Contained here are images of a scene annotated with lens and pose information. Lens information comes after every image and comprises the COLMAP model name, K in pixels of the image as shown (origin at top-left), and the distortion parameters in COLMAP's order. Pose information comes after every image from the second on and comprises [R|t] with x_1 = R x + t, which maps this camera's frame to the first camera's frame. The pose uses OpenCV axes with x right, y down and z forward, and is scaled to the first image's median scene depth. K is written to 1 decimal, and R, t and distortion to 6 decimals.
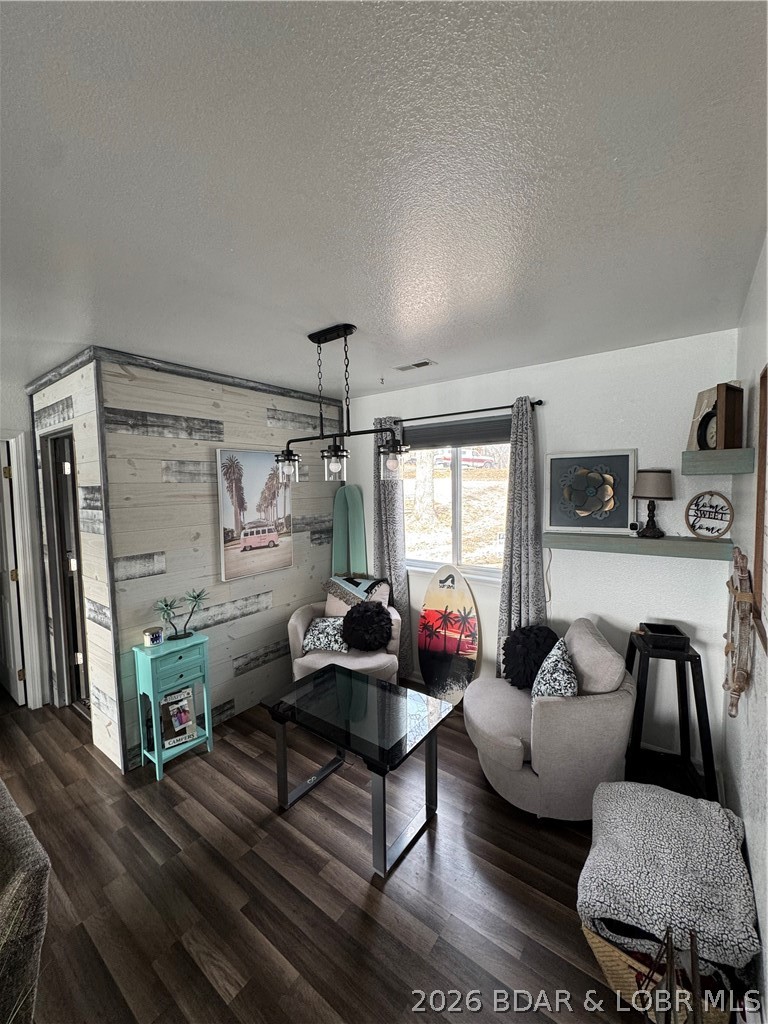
lens RADIAL K [[411.7, 0, 384.2], [0, 411.7, 508.9], [0, 0, 1]] dist [0.000820, 0.000452]
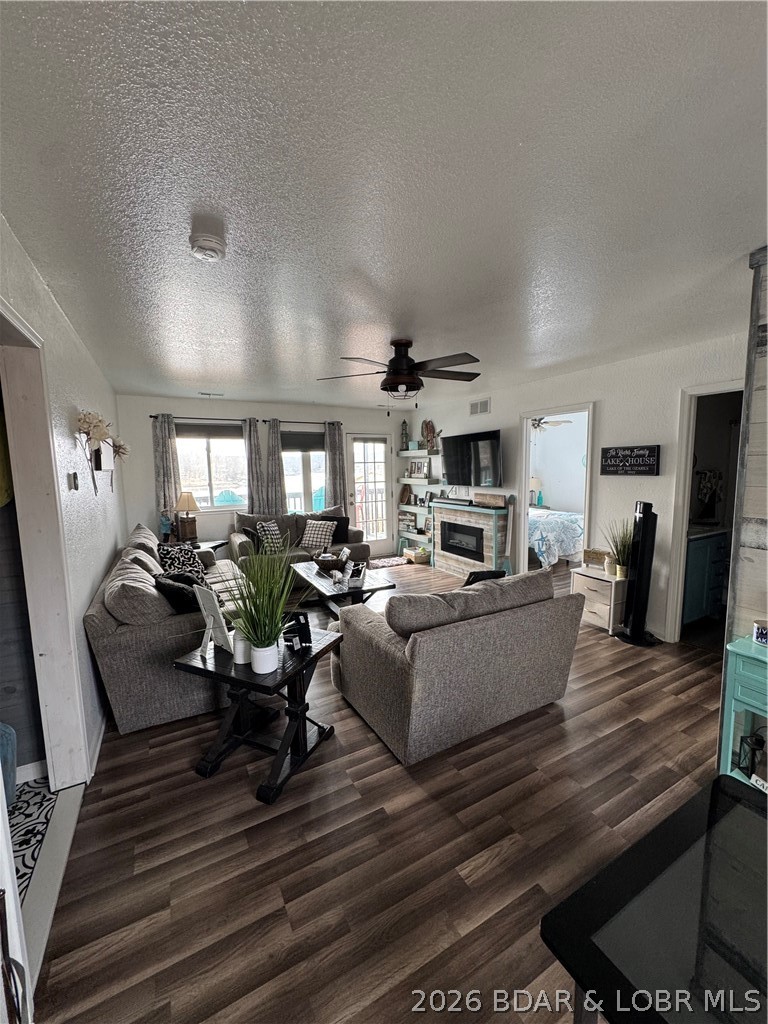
lens RADIAL K [[411.7, 0, 382.2], [0, 411.7, 516.6], [0, 0, 1]] dist [0.000820, 0.000452]
pose [[-0.410415, 0.142573, -0.900684, 0.567910], [-0.036427, 0.984351, 0.172416, 0.006760], [0.911171, 0.103571, -0.398799, 1.058680]]
